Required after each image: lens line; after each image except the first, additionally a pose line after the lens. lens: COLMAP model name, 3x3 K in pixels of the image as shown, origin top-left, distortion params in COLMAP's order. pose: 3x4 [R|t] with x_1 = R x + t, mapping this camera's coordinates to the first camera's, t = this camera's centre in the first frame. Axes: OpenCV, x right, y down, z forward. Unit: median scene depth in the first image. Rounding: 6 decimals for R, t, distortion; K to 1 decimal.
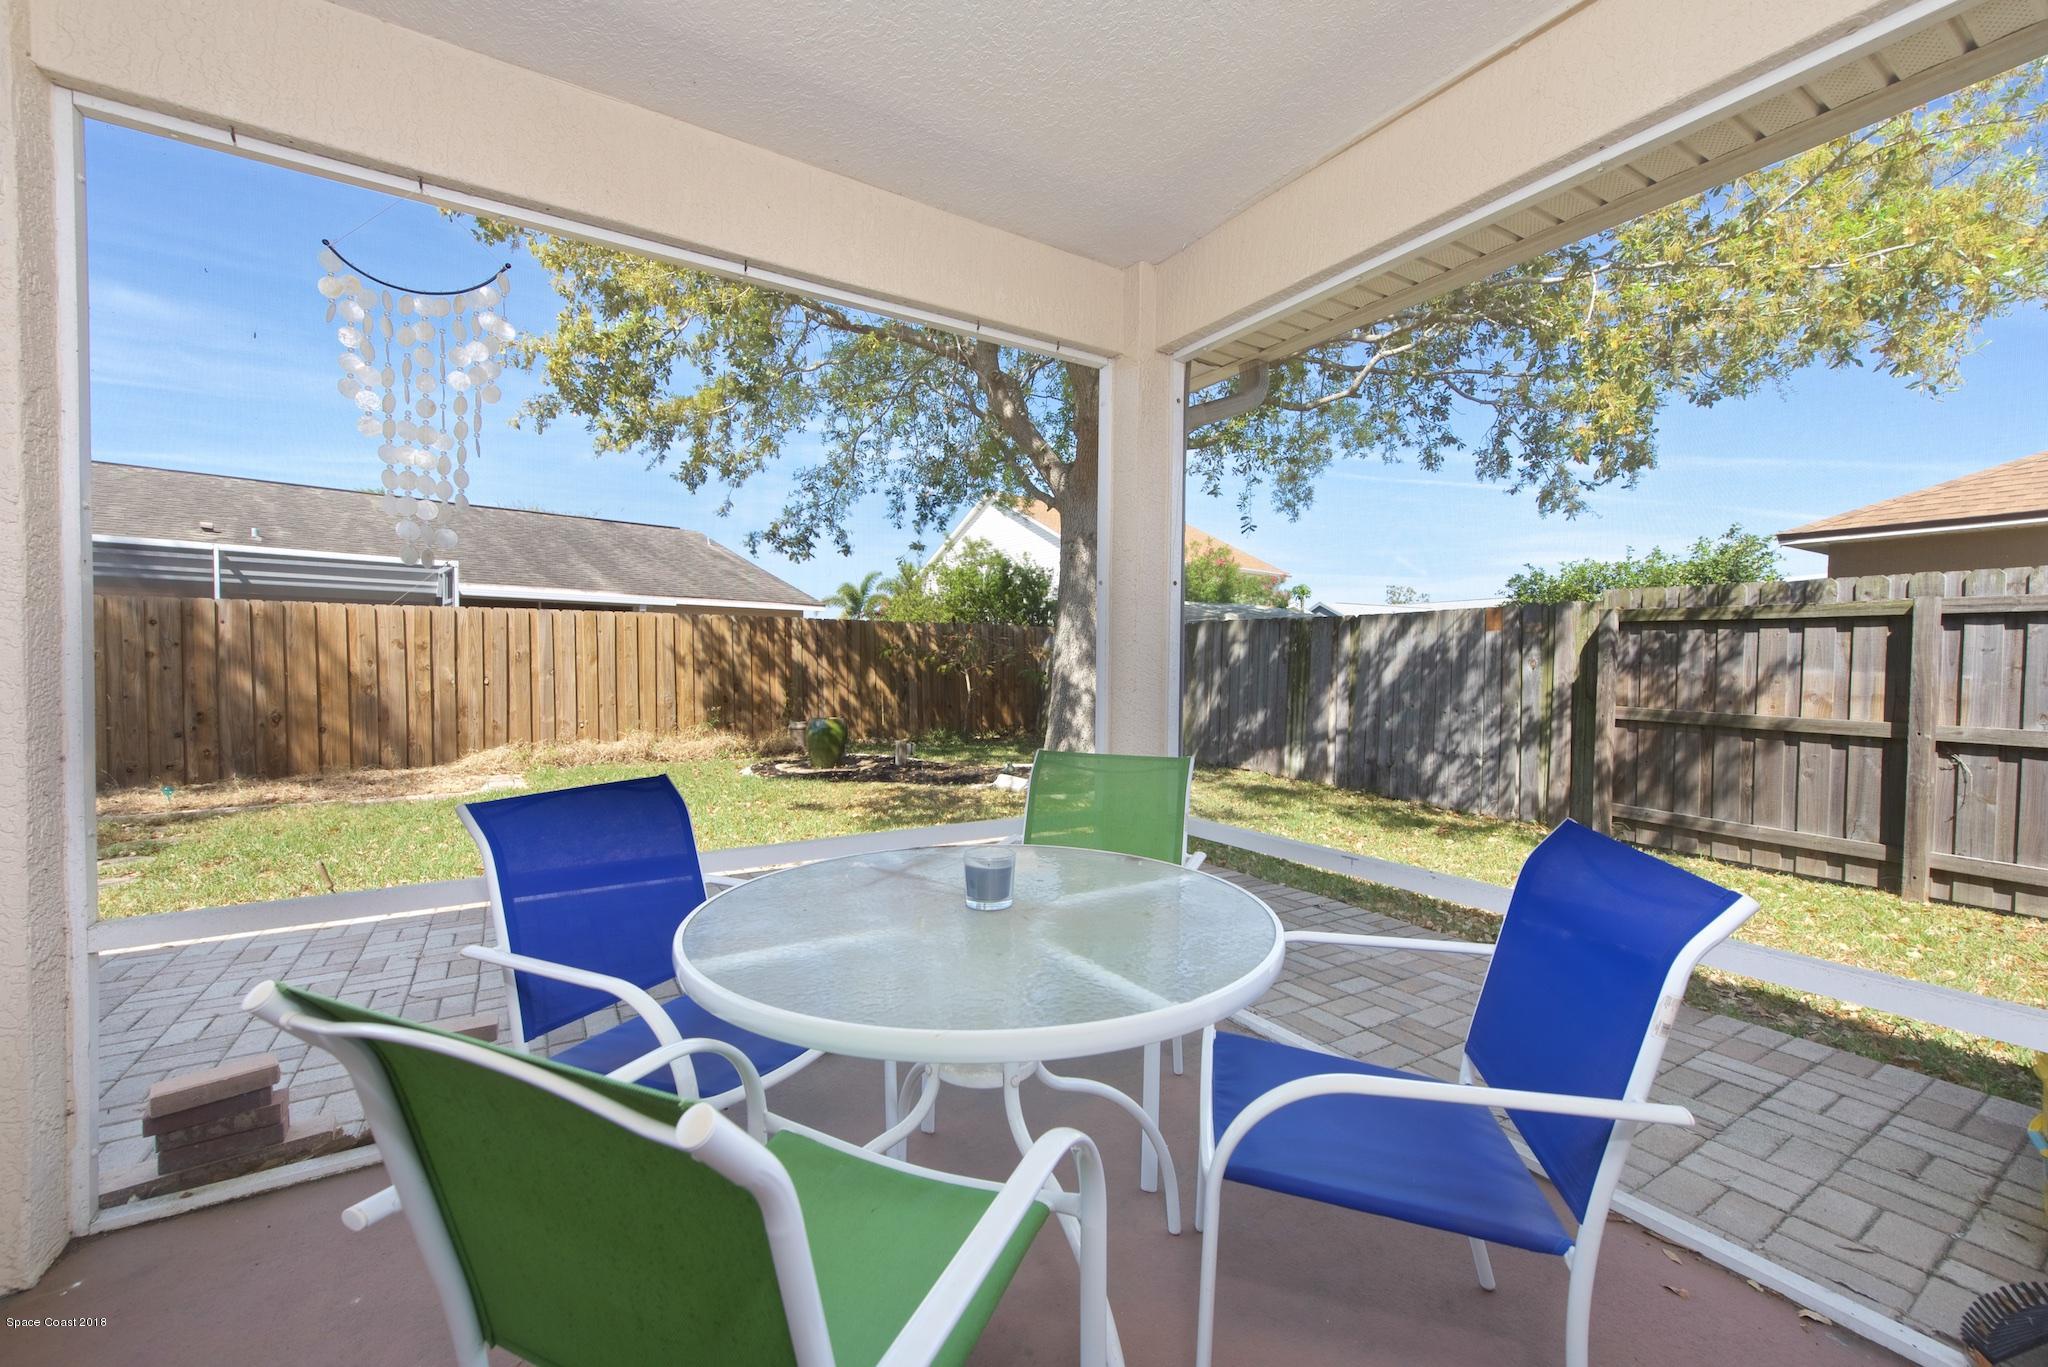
lens RADIAL K [[804.5, 0, 1027.8], [0, 804.5, 677.6], [0, 0, 1]] dist [0.002283, -0.001597]
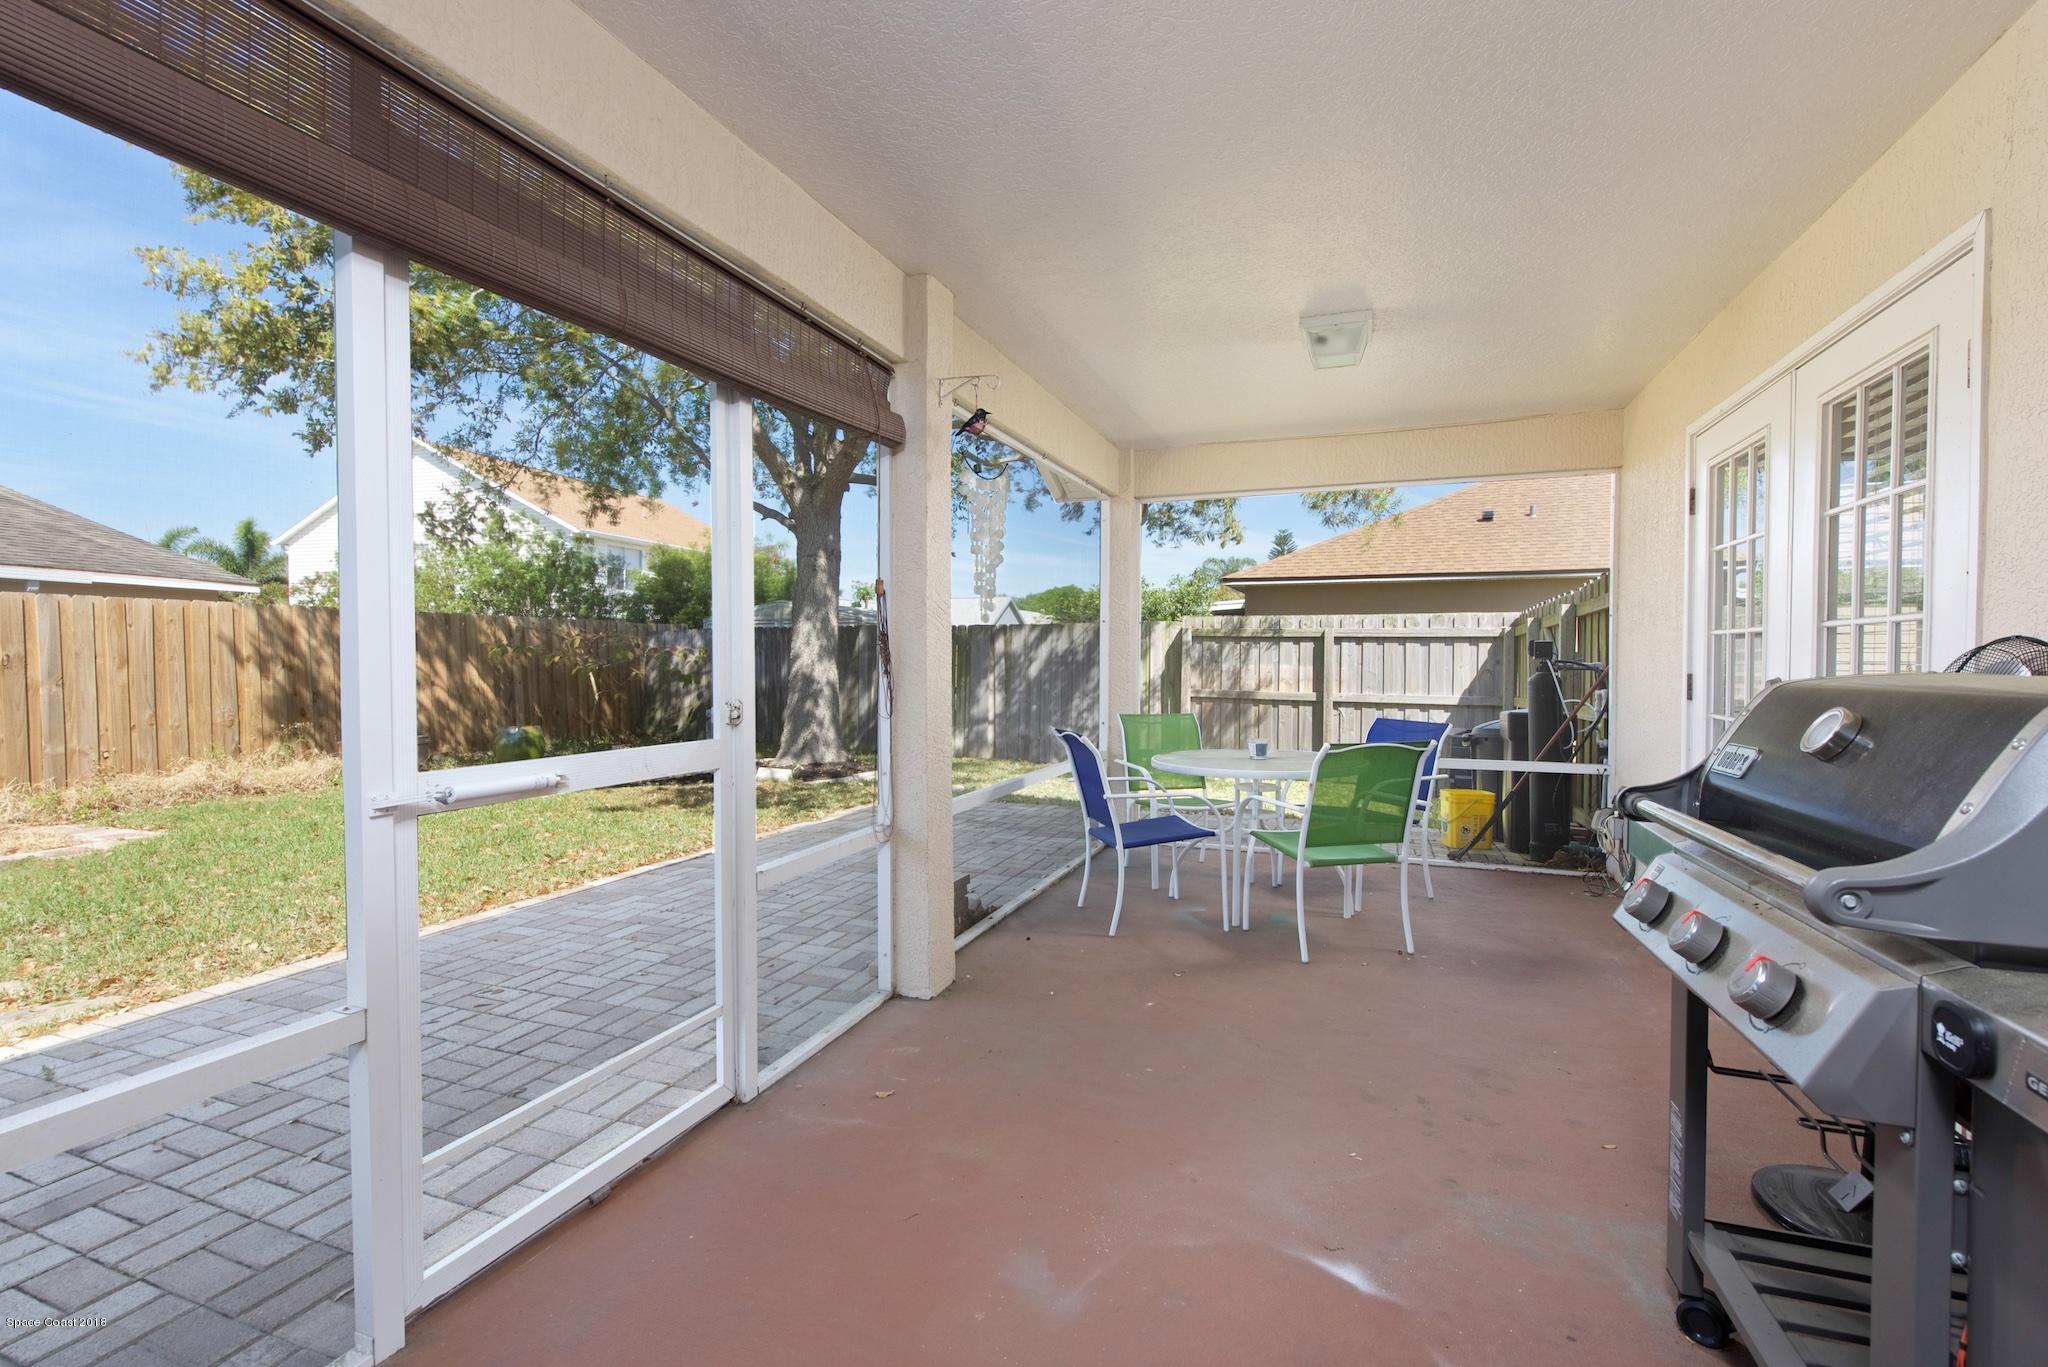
lens RADIAL K [[903.1, 0, 1016.2], [0, 903.1, 685.9], [0, 0, 1]] dist [0.002461, -0.000088]
pose [[0.801158, -0.023369, 0.597996, -0.467977], [0.015070, 0.999708, 0.018877, -0.006902], [-0.598263, -0.006111, 0.801277, -0.176517]]
